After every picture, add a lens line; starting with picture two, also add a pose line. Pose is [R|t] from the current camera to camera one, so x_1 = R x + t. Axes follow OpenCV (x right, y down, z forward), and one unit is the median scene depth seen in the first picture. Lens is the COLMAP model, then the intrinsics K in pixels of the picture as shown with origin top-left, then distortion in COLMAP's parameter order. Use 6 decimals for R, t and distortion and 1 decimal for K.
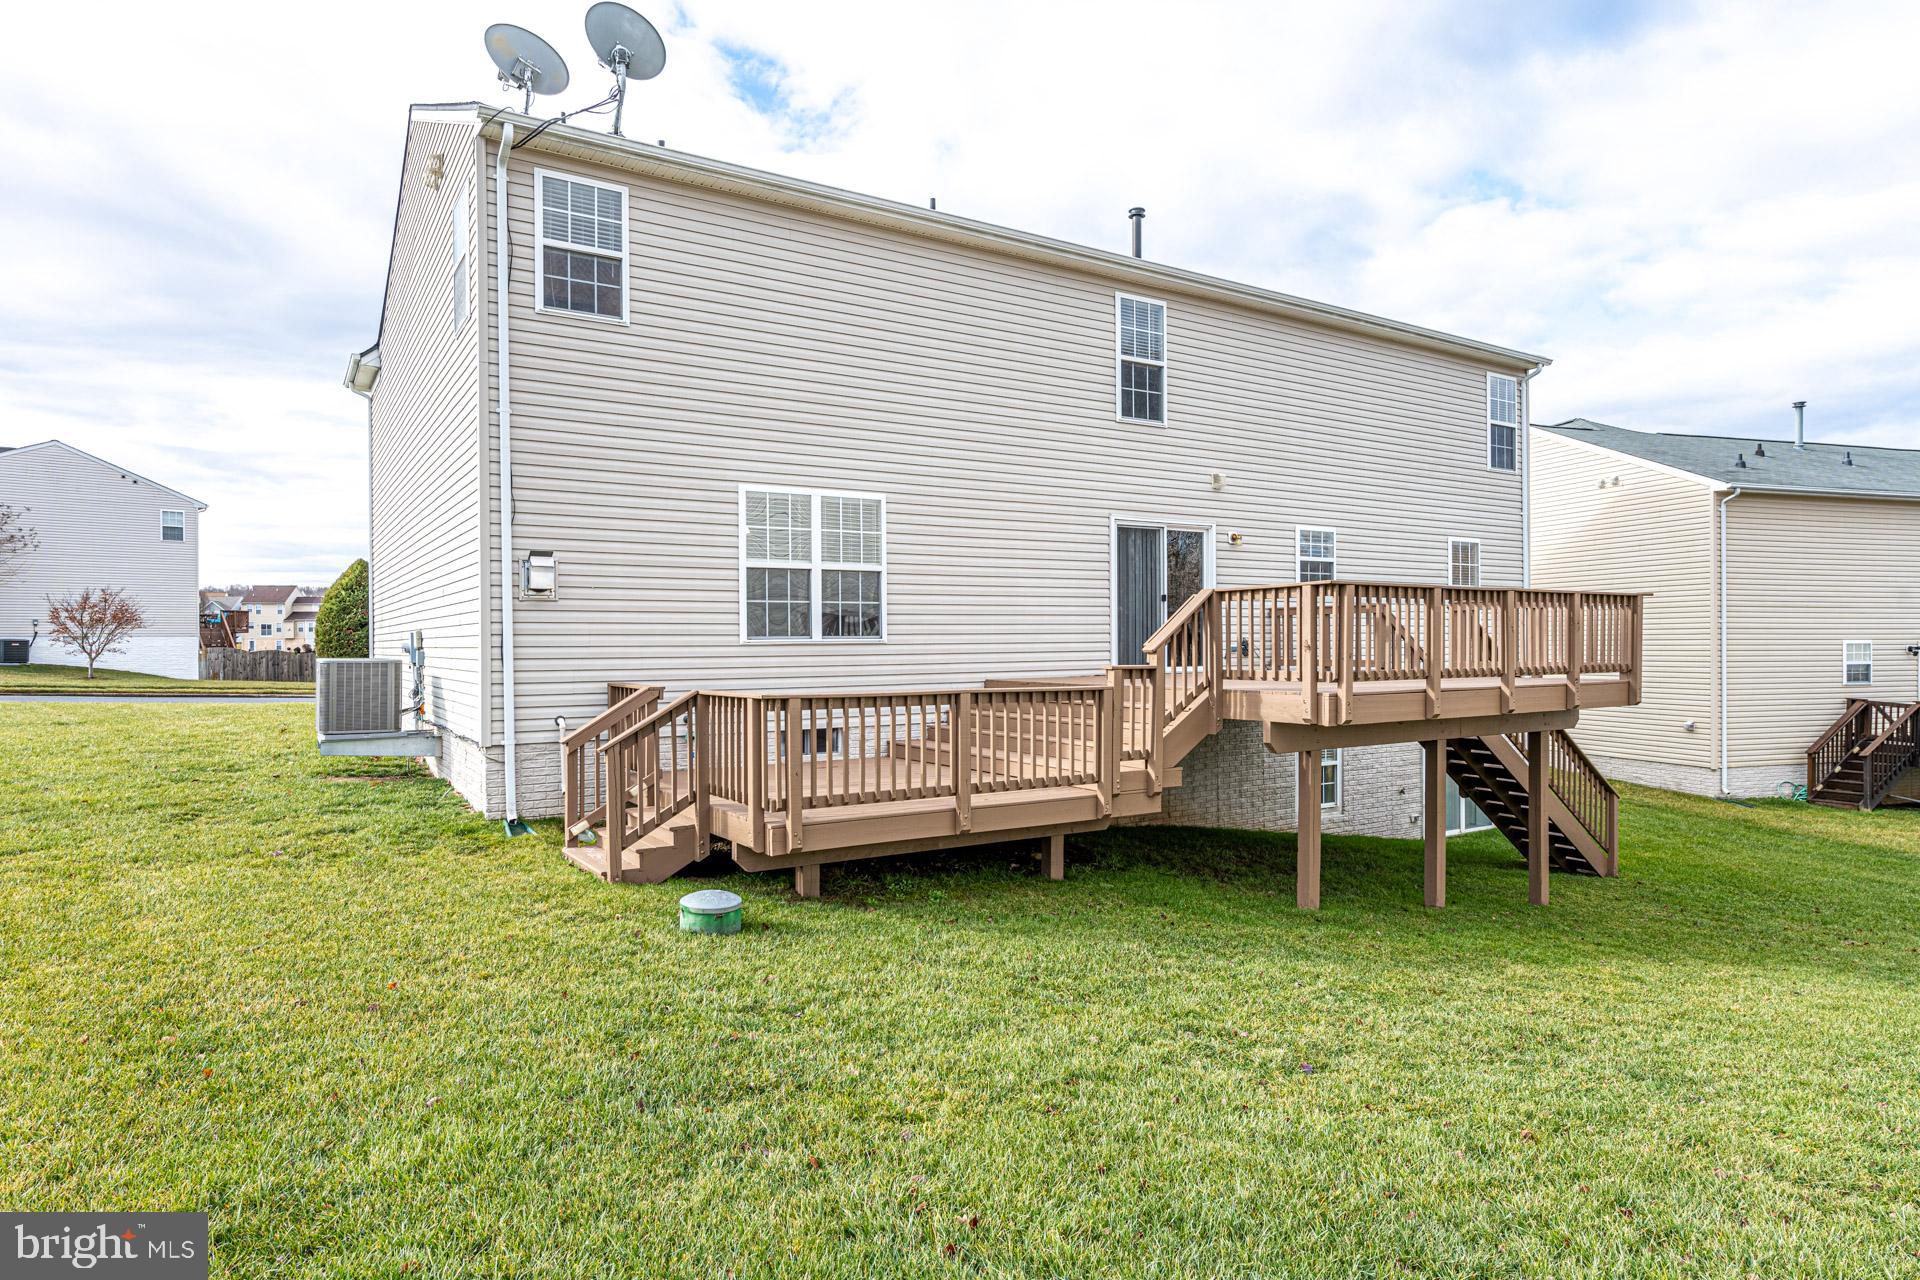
lens RADIAL K [[1094.8, 0, 953.9], [0, 1094.8, 637.7], [0, 0, 1]] dist [-0.007319, -0.000221]
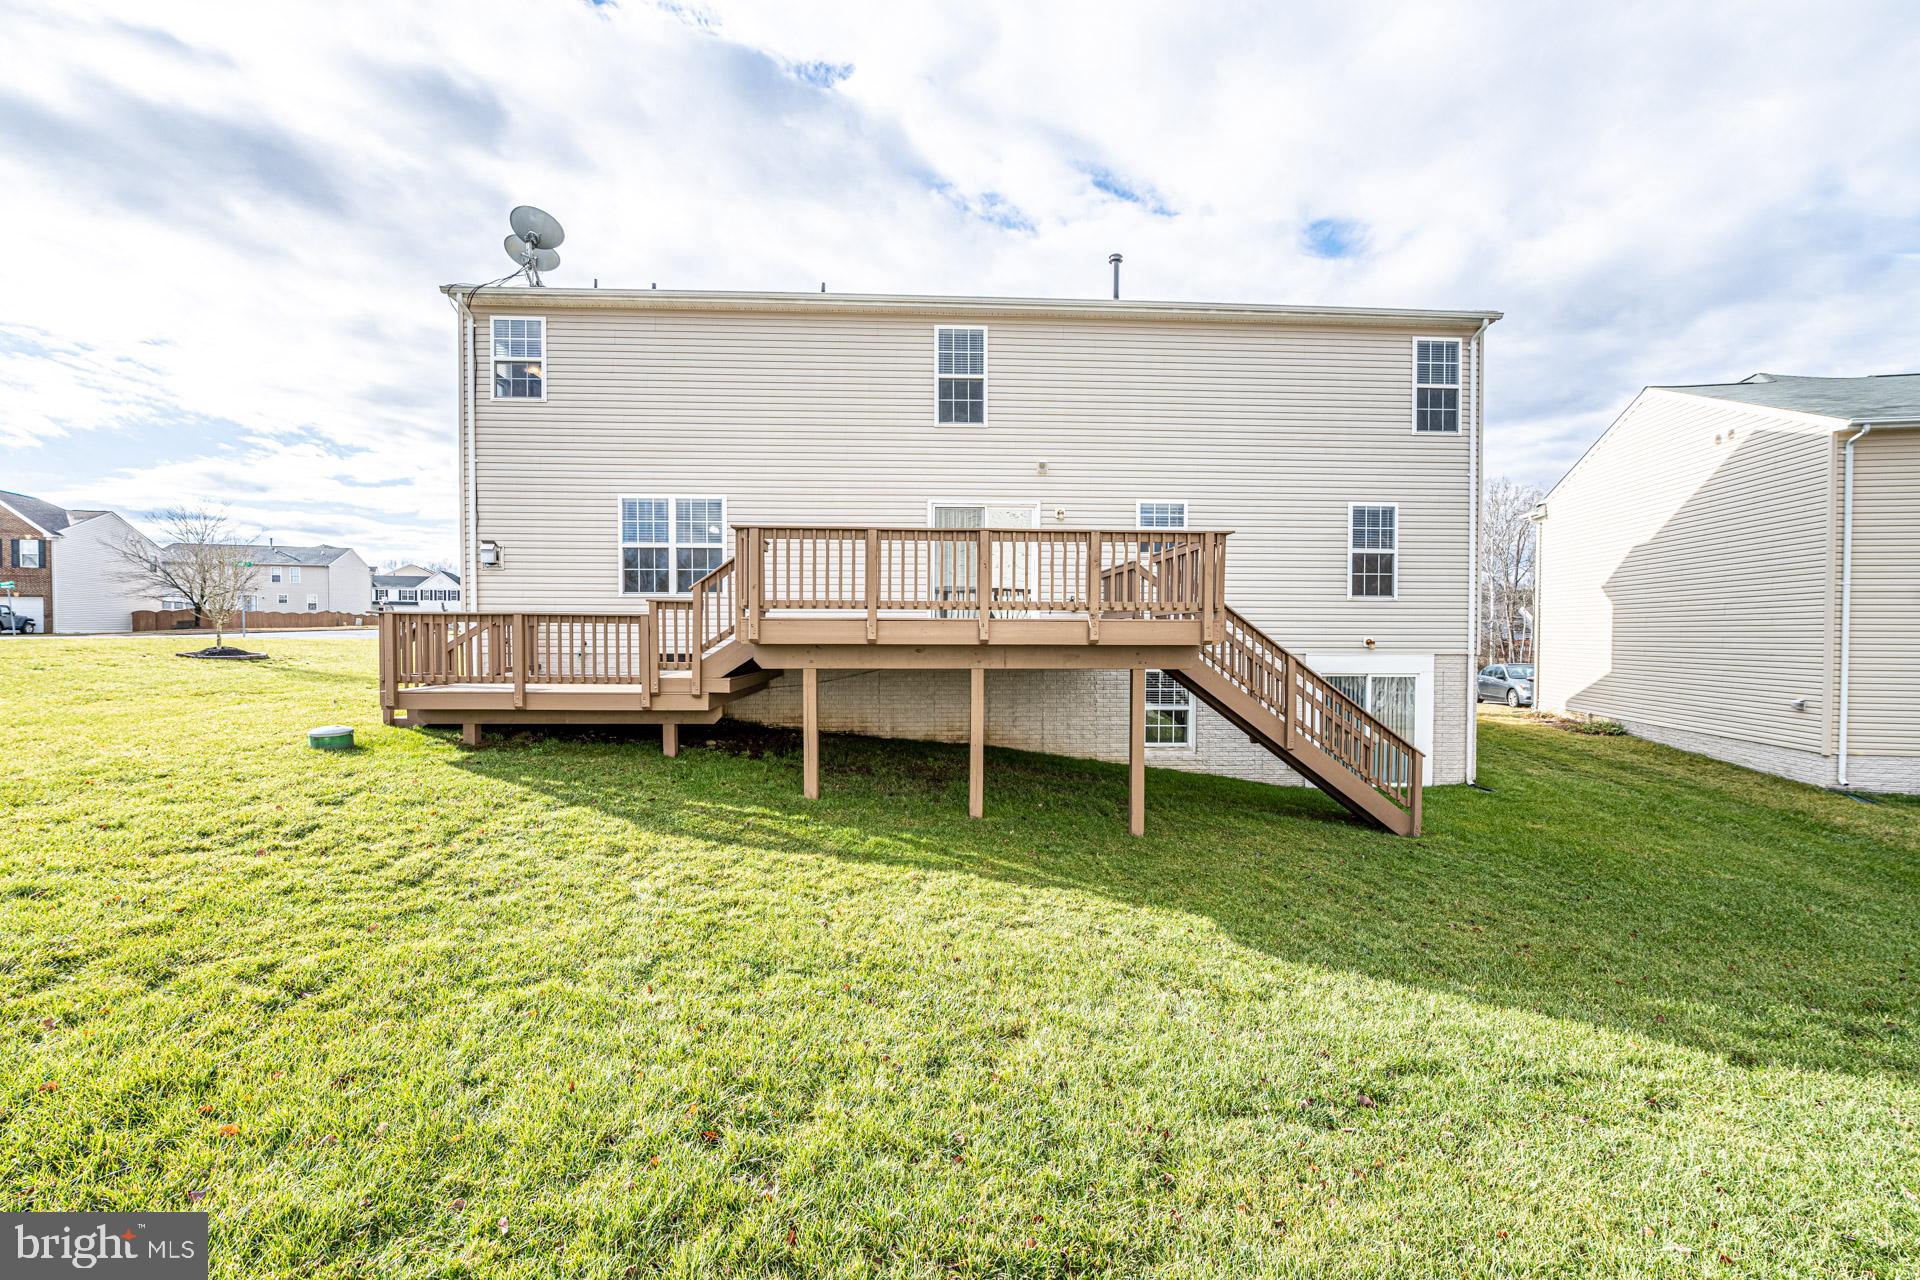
lens RADIAL K [[742.4, 0, 959.4], [0, 742.4, 643.1], [0, 0, 1]] dist [-0.005571, -0.000835]
pose [[0.872651, 0.013891, -0.488148, 0.576652], [-0.006282, 0.999832, 0.017222, 0.039408], [0.488305, -0.011963, 0.872591, 0.238602]]
